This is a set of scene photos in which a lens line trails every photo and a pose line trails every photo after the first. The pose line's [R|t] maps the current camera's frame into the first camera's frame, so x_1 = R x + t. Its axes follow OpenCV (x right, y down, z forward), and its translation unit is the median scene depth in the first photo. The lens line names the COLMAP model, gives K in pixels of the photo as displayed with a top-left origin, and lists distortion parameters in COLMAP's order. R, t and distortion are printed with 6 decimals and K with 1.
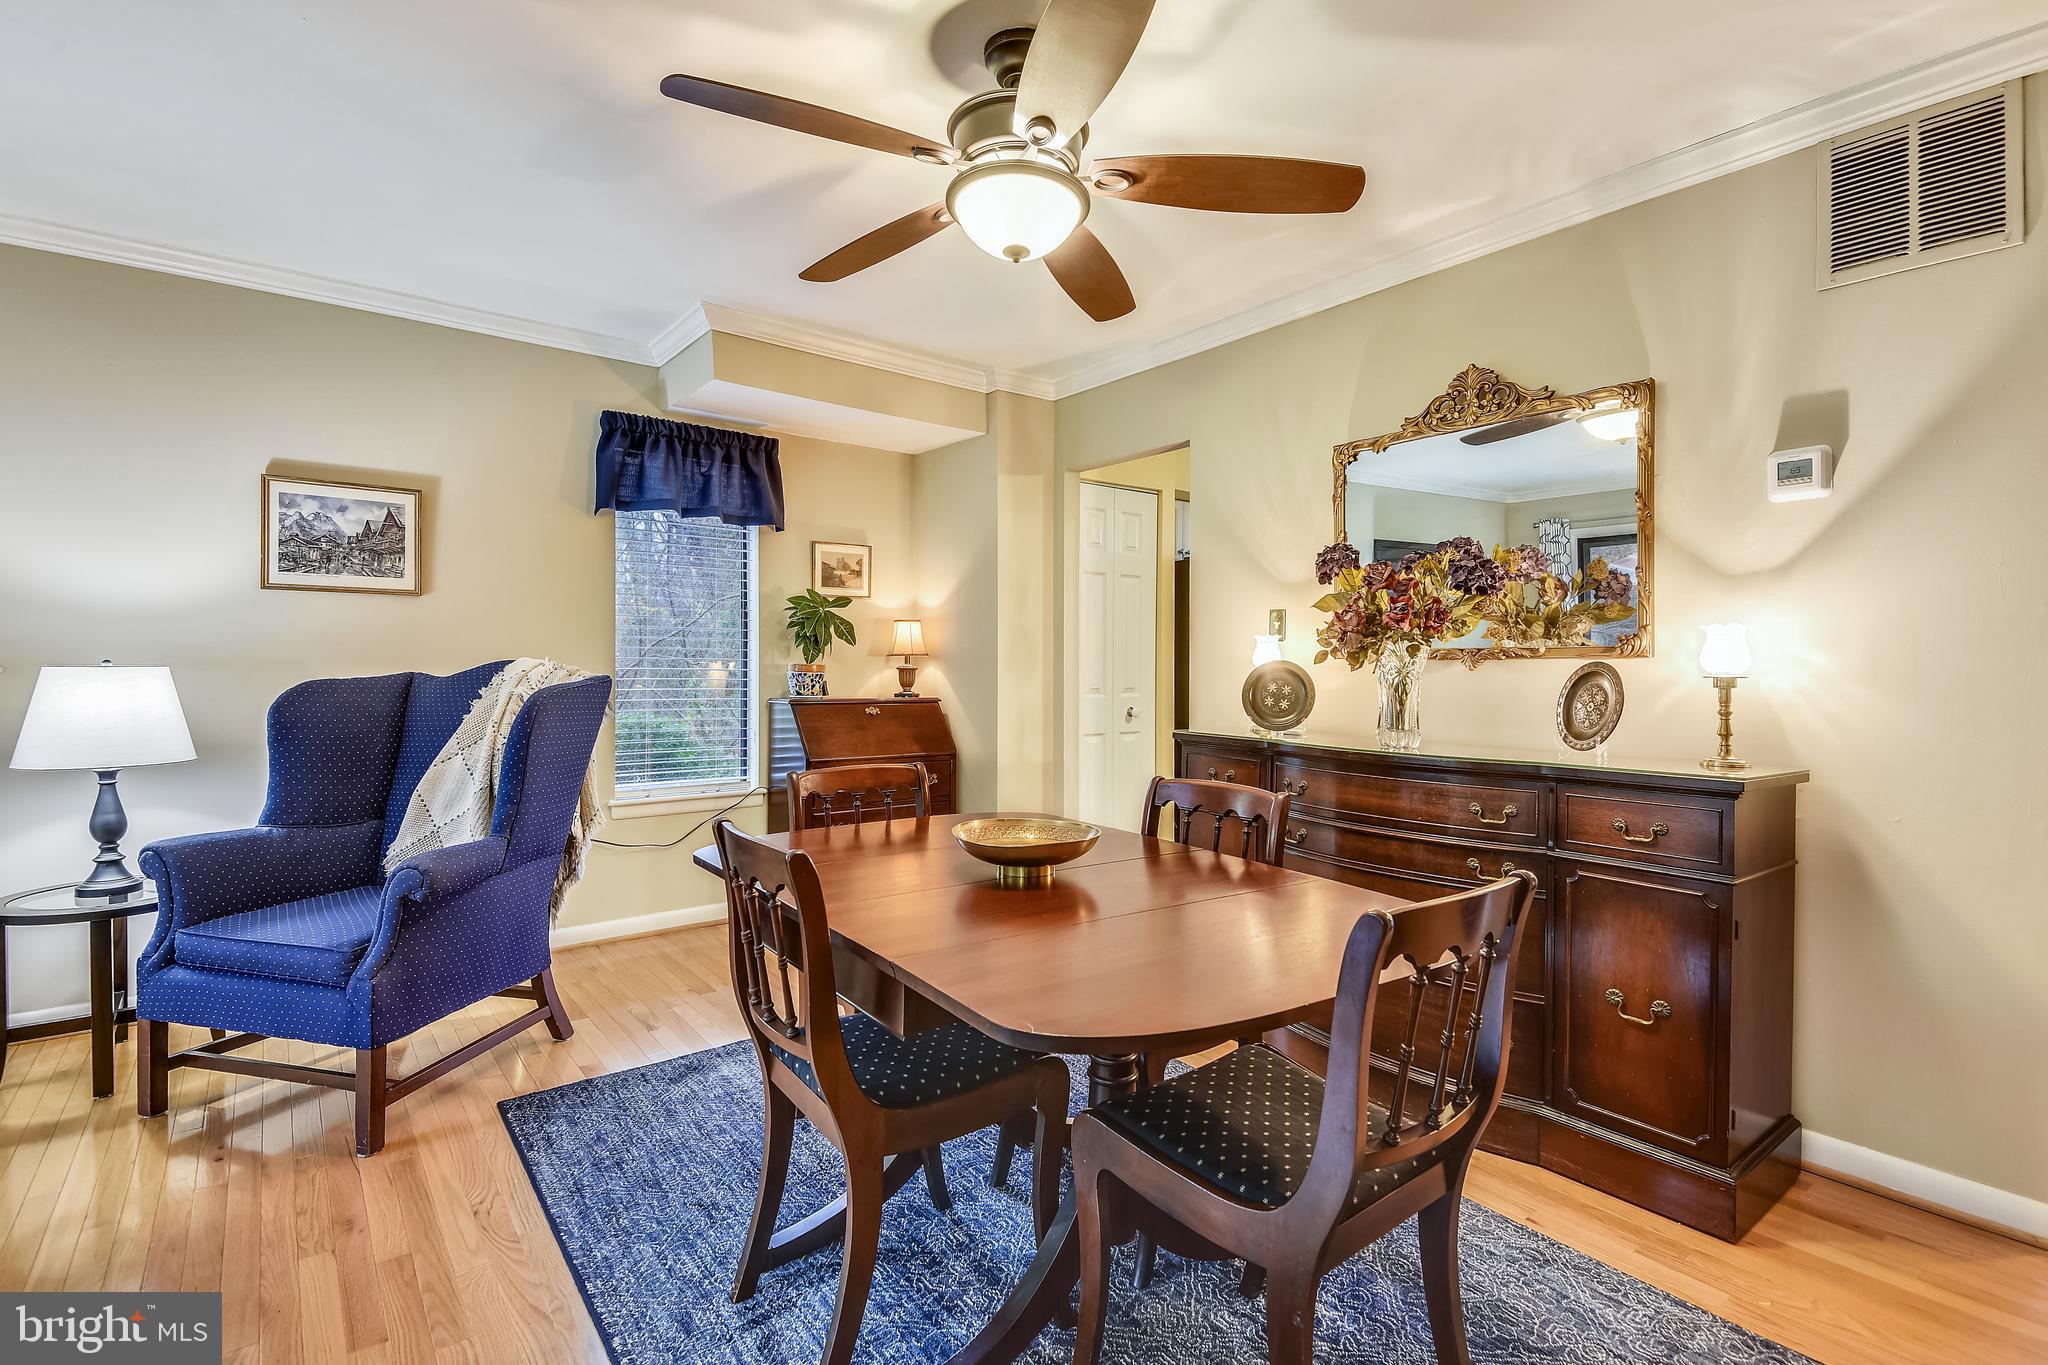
lens RADIAL K [[912.2, 0, 1045.6], [0, 912.2, 658.9], [0, 0, 1]] dist [0.001796, -0.024056]
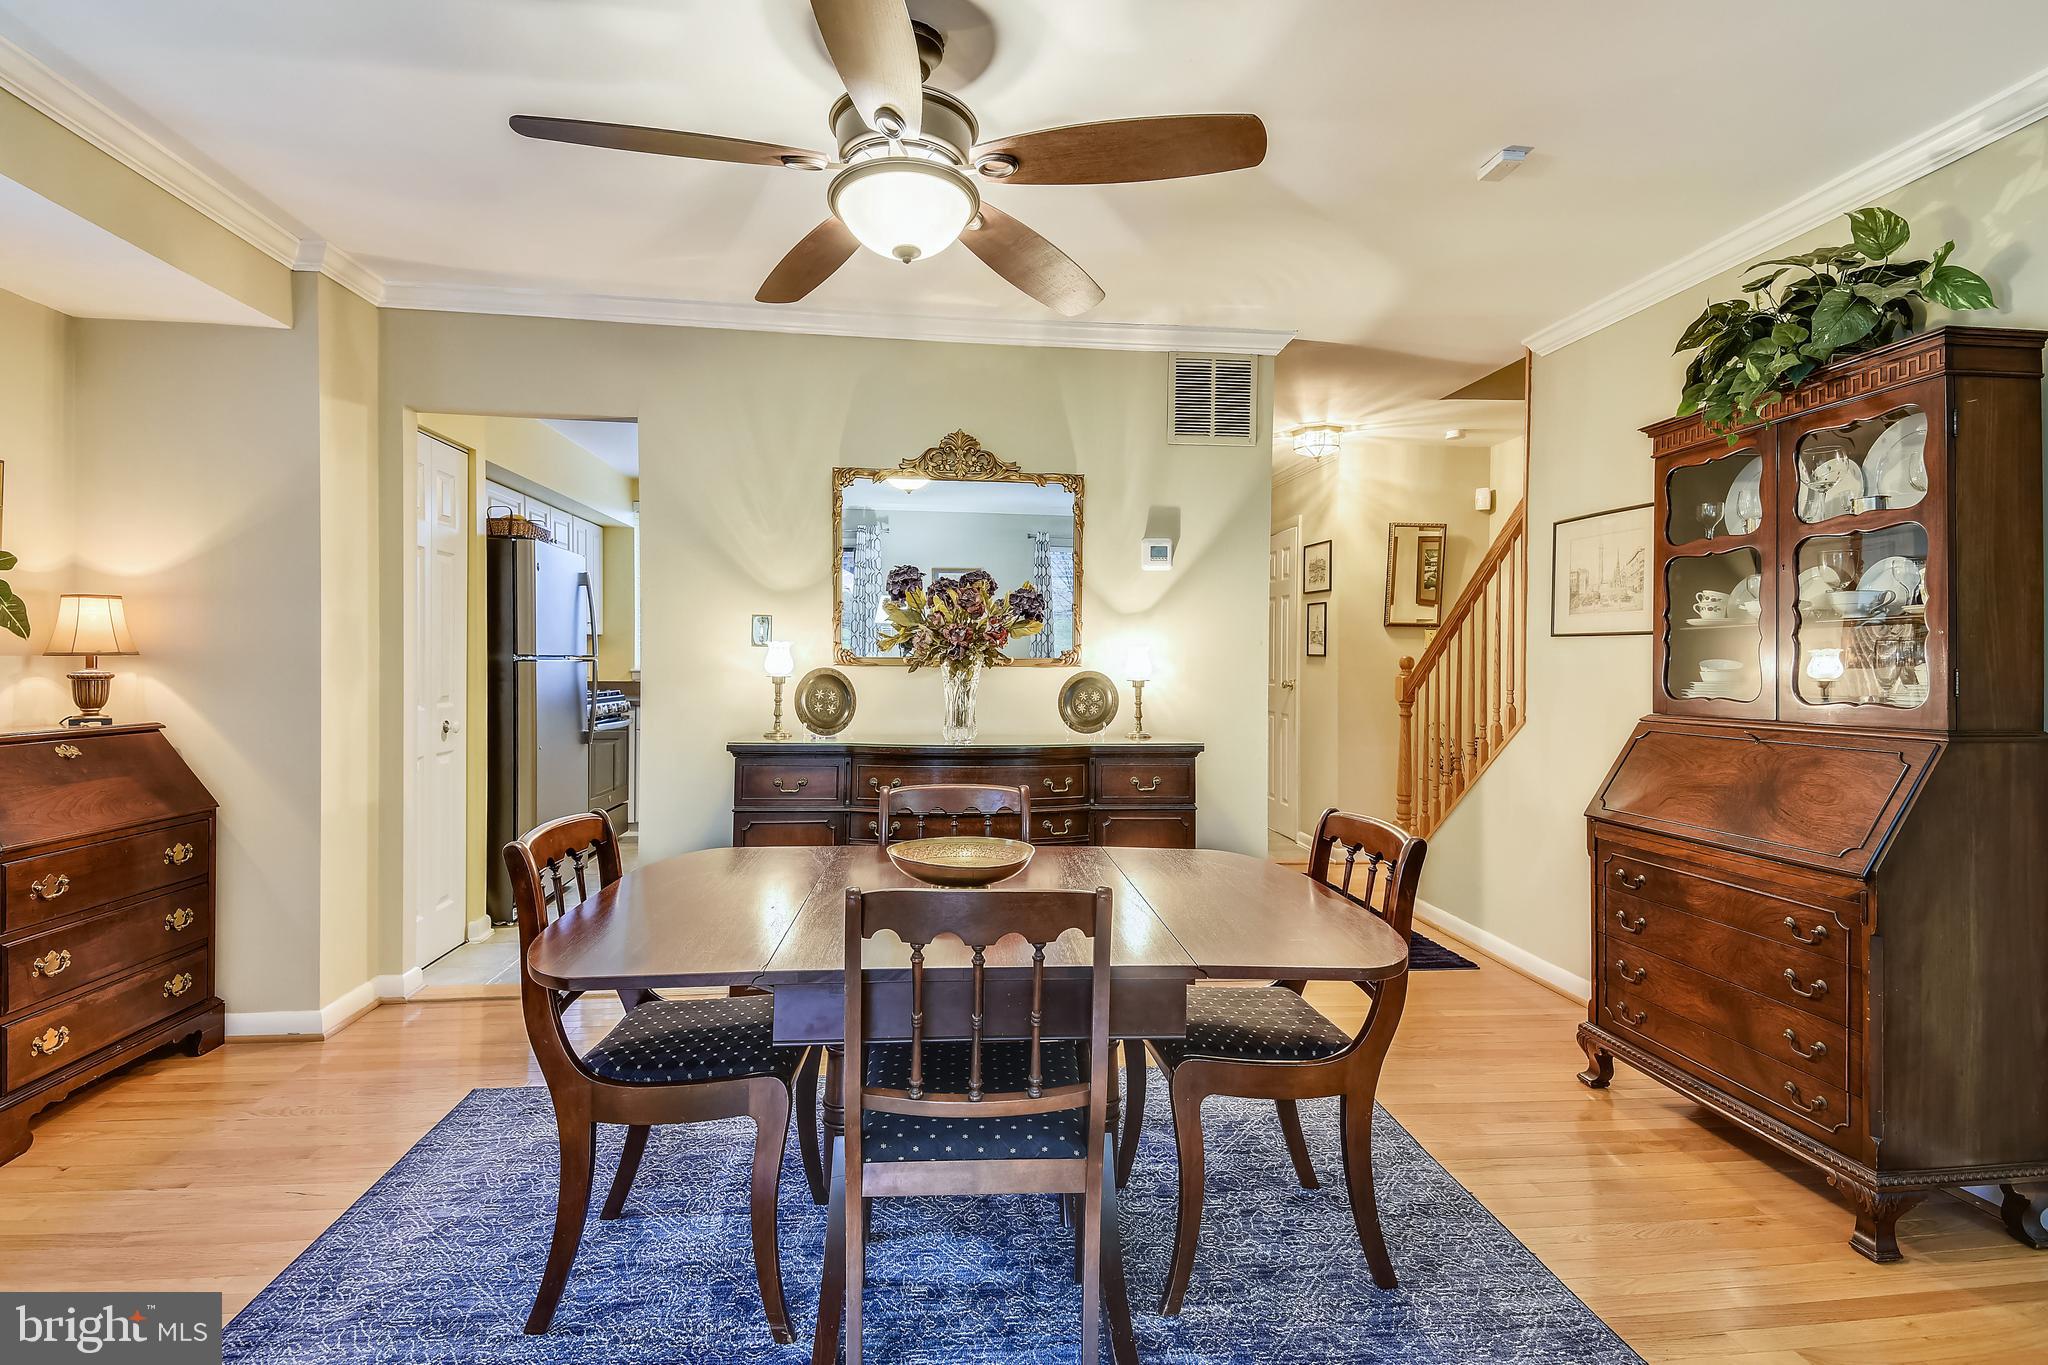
lens RADIAL K [[912.2, 0, 1045.6], [0, 912.2, 658.9], [0, 0, 1]] dist [0.001796, -0.024056]
pose [[0.507211, -0.000390, 0.861822, -0.568353], [-0.012361, 0.999894, 0.007727, -0.022417], [-0.861733, -0.014572, 0.507152, 0.280862]]
